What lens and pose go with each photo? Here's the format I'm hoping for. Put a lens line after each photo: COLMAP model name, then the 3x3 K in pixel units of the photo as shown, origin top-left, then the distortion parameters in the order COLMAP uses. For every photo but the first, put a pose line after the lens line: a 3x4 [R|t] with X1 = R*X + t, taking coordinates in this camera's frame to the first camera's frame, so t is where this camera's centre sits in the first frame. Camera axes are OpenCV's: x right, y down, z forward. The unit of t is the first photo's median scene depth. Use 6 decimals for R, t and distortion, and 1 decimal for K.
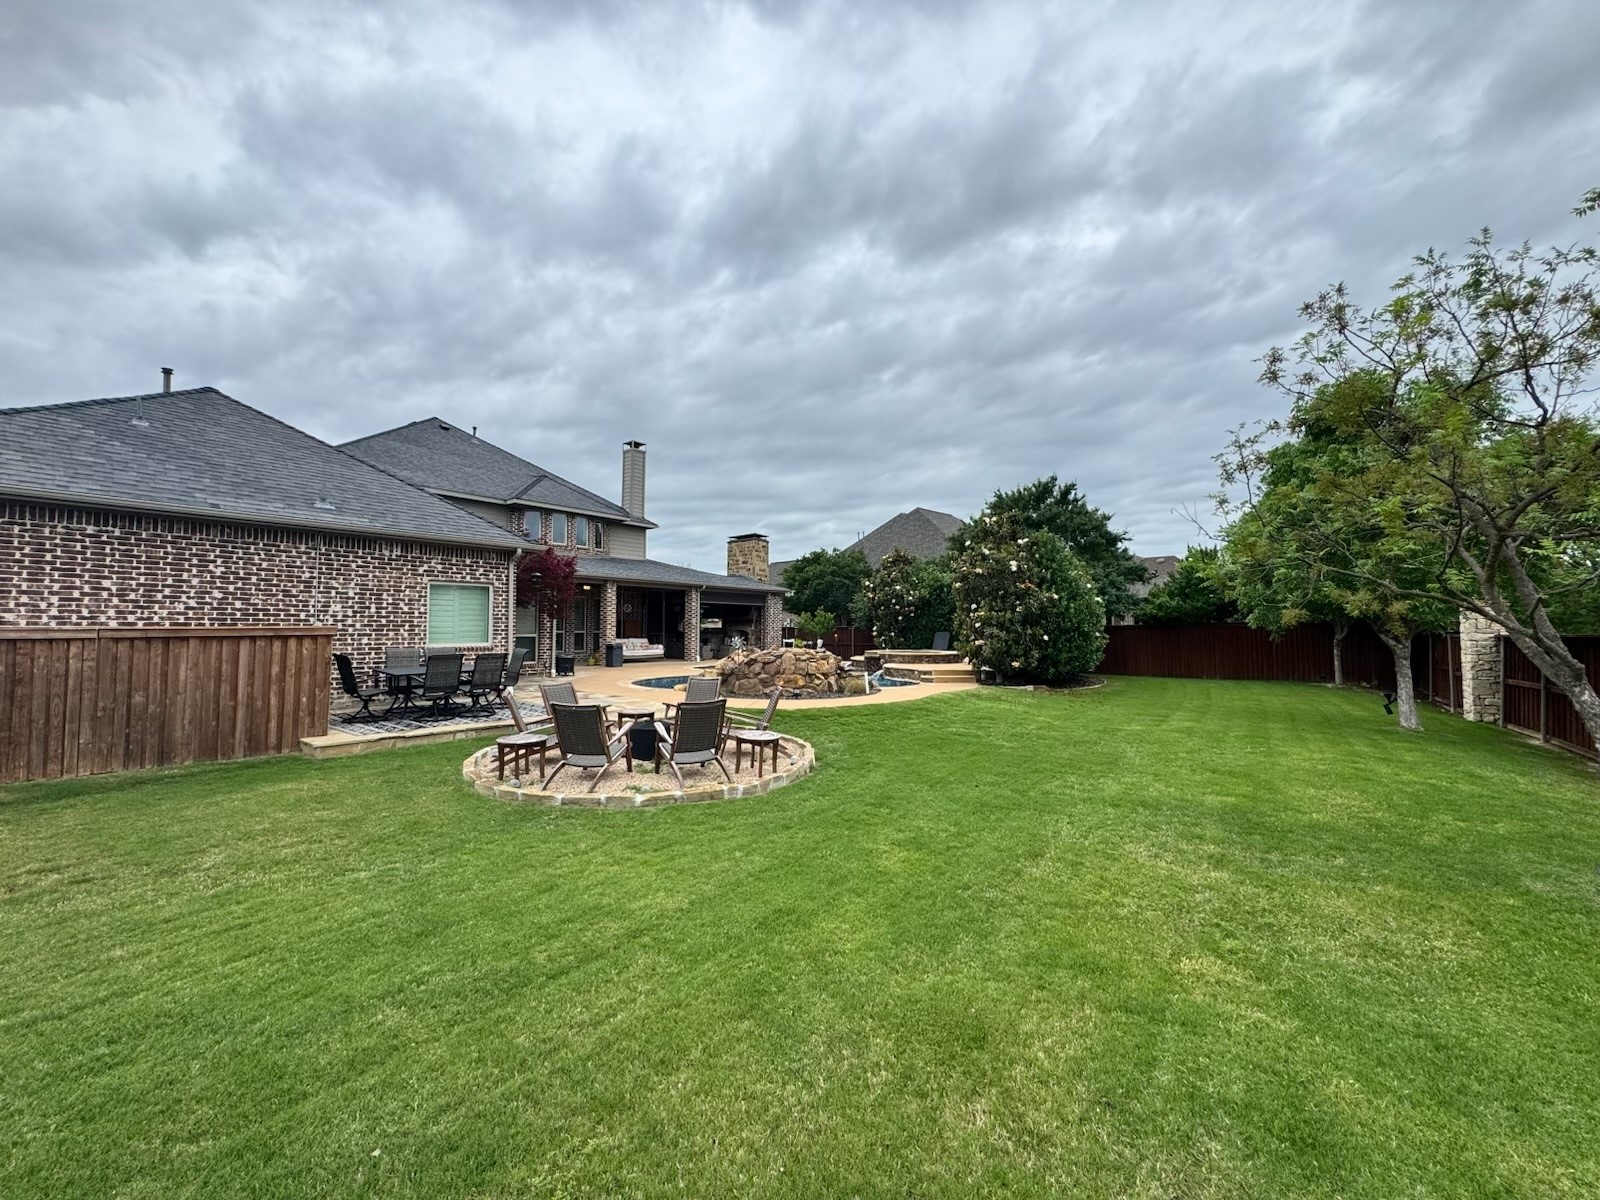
lens RADIAL K [[637.1, 0, 800.0], [0, 637.1, 600.0], [0, 0, 1]] dist [-0.002092, -0.000204]
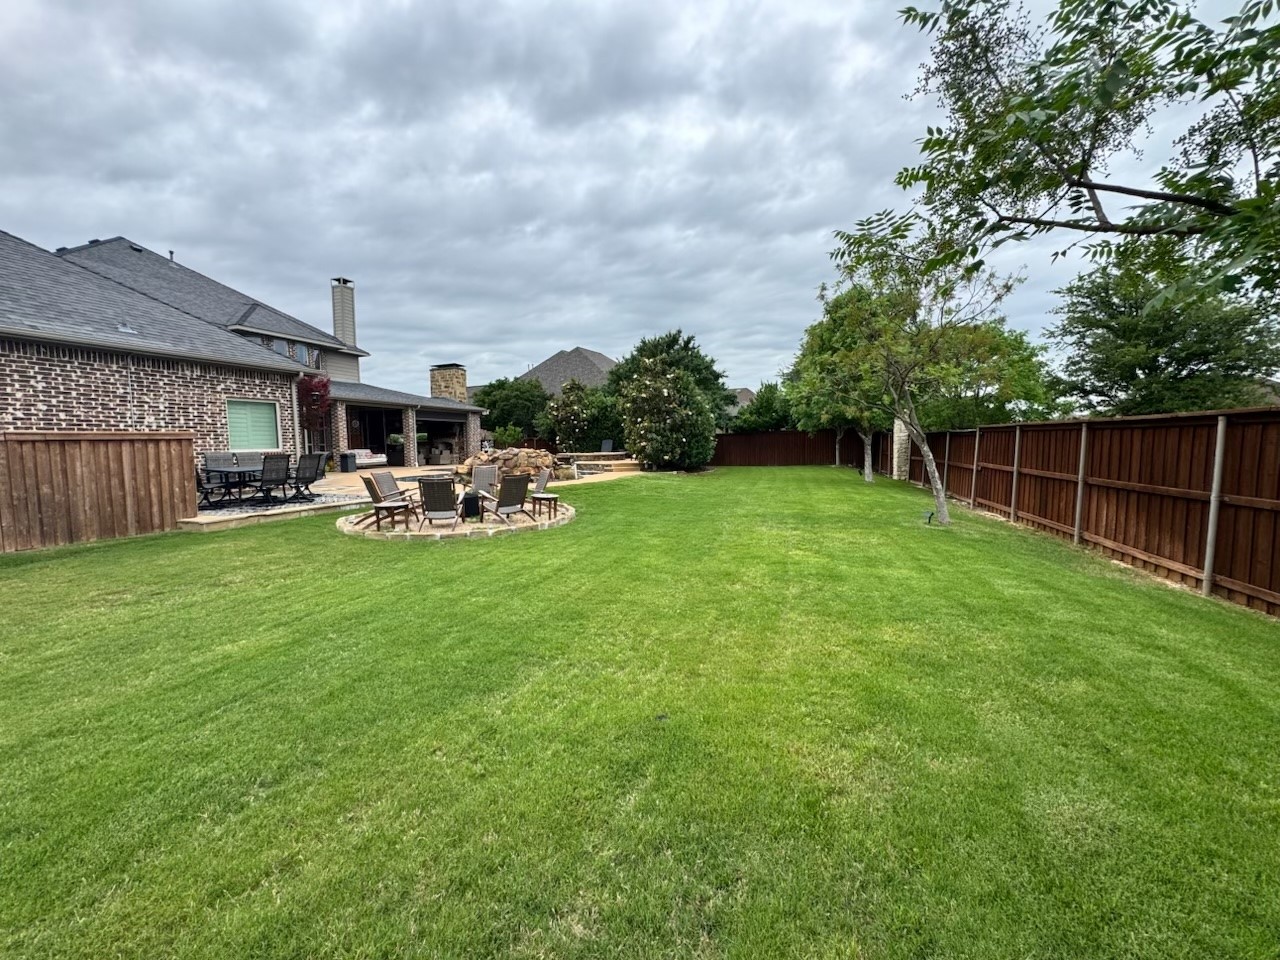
lens RADIAL K [[509.7, 0, 640.0], [0, 509.7, 480.0], [0, 0, 1]] dist [-0.002092, -0.000204]
pose [[0.944143, -0.040973, 0.326978, -0.137344], [0.002623, 0.993143, 0.116875, 0.012079], [-0.329525, -0.109489, 0.937777, -0.150110]]
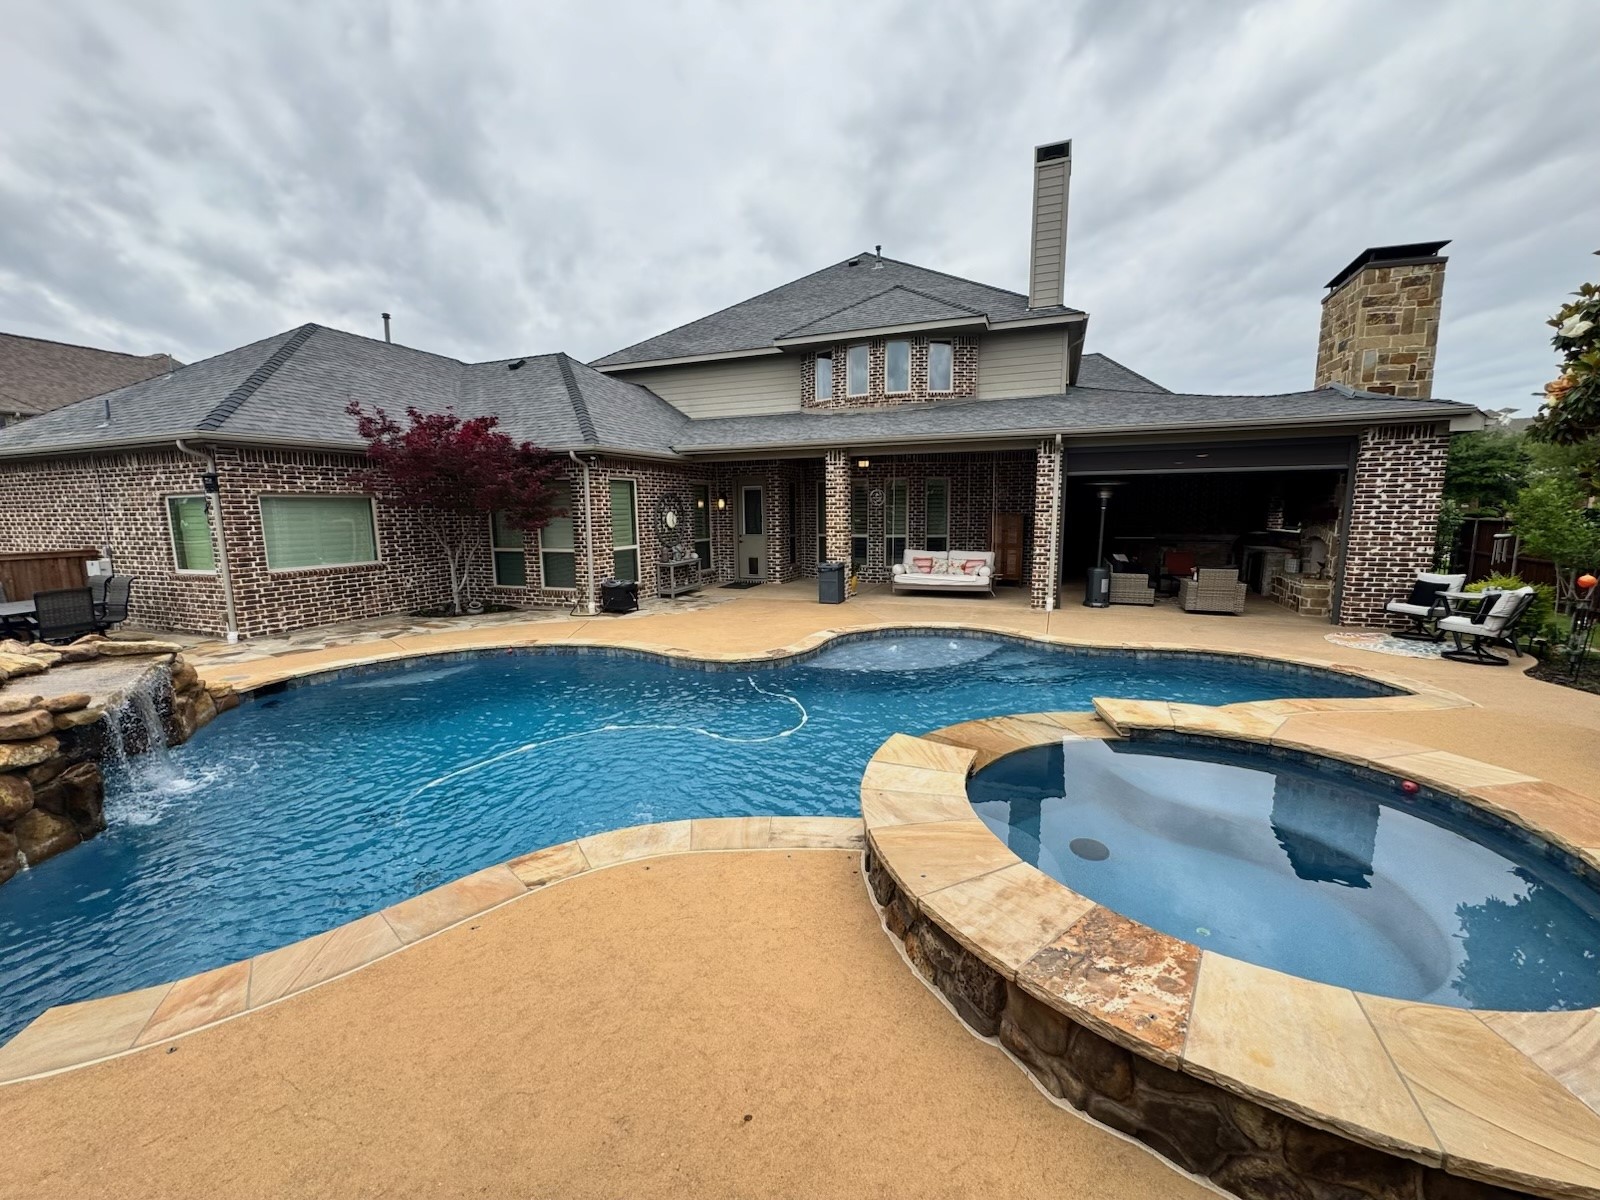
lens RADIAL K [[637.1, 0, 800.0], [0, 637.1, 600.0], [0, 0, 1]] dist [-0.002092, -0.000204]
pose [[0.284986, 0.131969, -0.949403, 0.399117], [0.059997, 0.986079, 0.155076, 0.018011], [0.956652, -0.101156, 0.273101, 1.296004]]
